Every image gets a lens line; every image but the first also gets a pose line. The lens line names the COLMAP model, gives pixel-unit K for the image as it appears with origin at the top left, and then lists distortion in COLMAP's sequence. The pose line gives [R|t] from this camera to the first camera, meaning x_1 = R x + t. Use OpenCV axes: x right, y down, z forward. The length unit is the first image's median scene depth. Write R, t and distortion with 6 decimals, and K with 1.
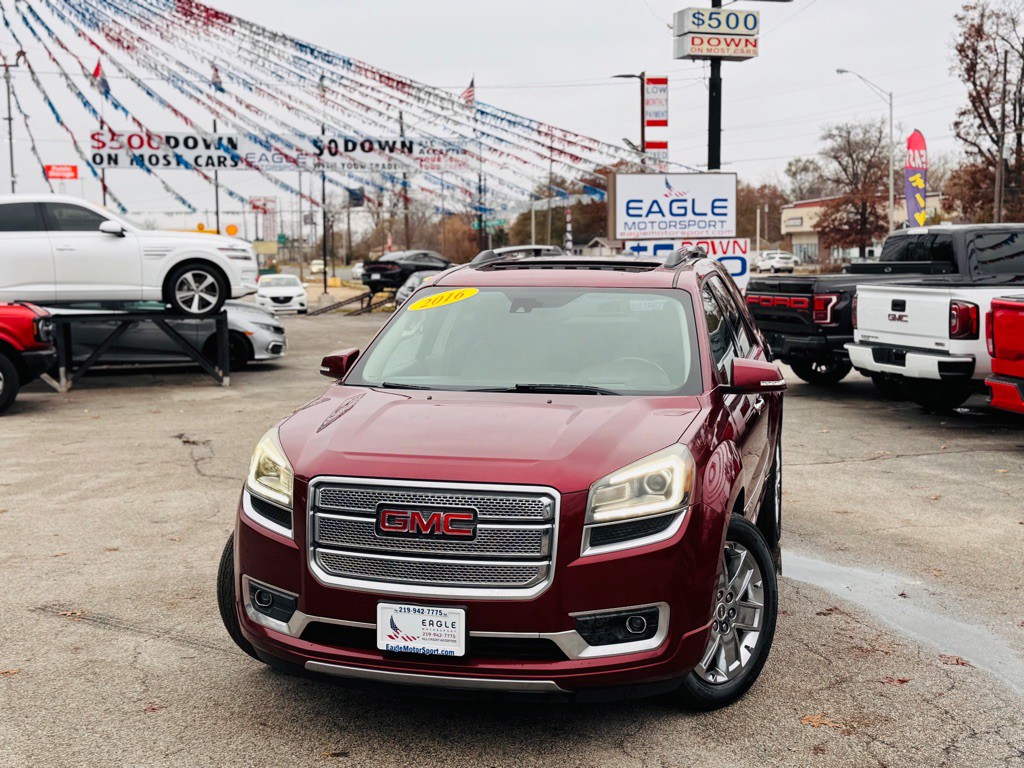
lens RADIAL K [[1335.8, 0, 516.4], [0, 1335.8, 372.8], [0, 0, 1]] dist [0.185650, -0.332476]
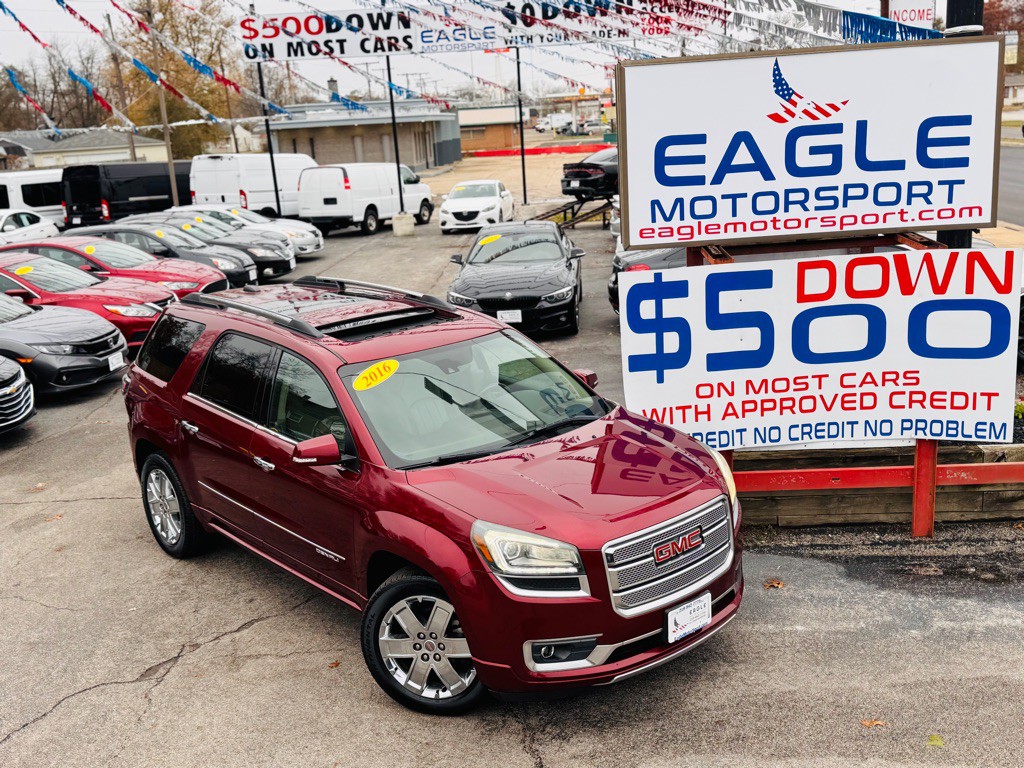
lens RADIAL K [[1067.6, 0, 527.8], [0, 1067.6, 386.7], [0, 0, 1]] dist [0.131670, -0.193761]
pose [[0.943682, 0.040066, -0.328419, 0.184728], [0.016897, 0.985509, 0.168779, -0.140818], [0.330422, -0.164823, 0.929330, 0.886371]]
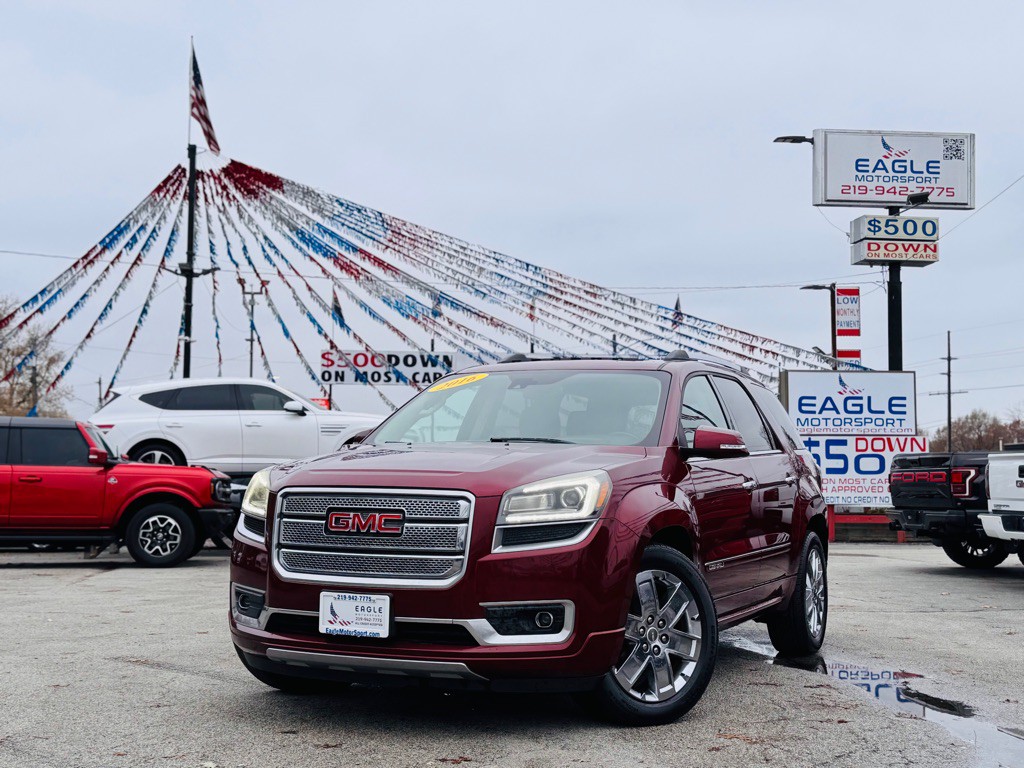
lens RADIAL K [[1338.2, 0, 512.0], [0, 1338.2, 384.0], [0, 0, 1]] dist [0.191821, -0.390318]
pose [[0.984118, 0.001494, -0.177508, 0.062346], [-0.030855, 0.986183, -0.162763, 0.042099], [0.174812, 0.165655, 0.970566, -0.030022]]
